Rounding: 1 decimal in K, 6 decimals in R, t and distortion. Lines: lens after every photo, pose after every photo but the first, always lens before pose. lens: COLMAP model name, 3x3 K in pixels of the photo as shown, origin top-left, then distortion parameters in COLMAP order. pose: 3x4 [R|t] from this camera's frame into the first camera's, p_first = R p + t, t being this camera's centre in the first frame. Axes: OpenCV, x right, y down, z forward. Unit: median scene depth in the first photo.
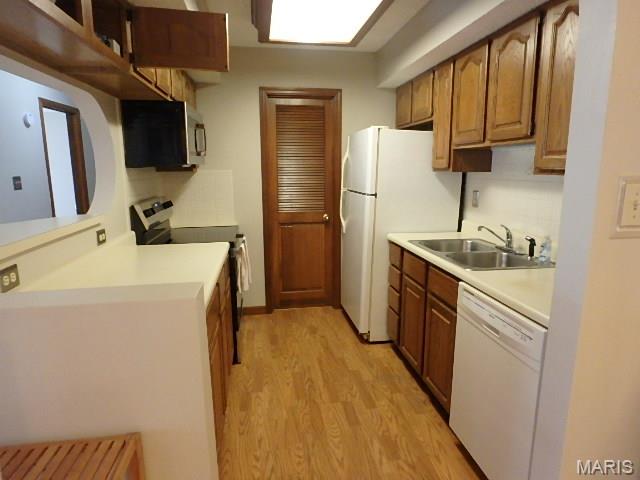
lens RADIAL K [[393.6, 0, 335.6], [0, 393.6, 238.8], [0, 0, 1]] dist [-0.032723, -0.001485]
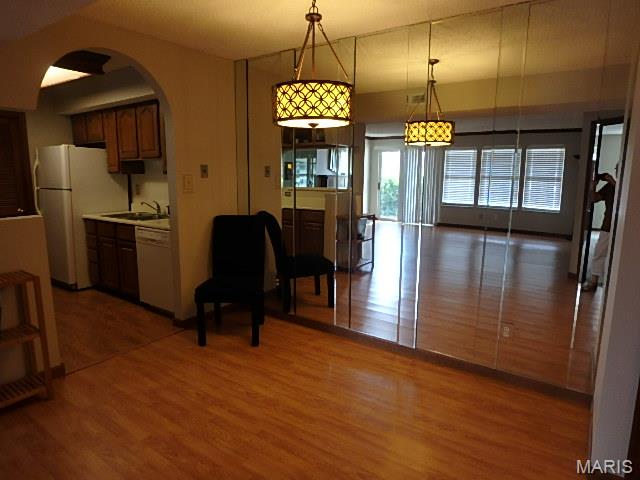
lens RADIAL K [[393.6, 0, 320.9], [0, 393.6, 238.7], [0, 0, 1]] dist [-0.032723, -0.001485]
pose [[0.714799, -0.113571, 0.690047, -0.271664], [0.120868, 0.991939, 0.038053, 0.141889], [-0.688806, 0.056204, 0.722764, -0.766442]]
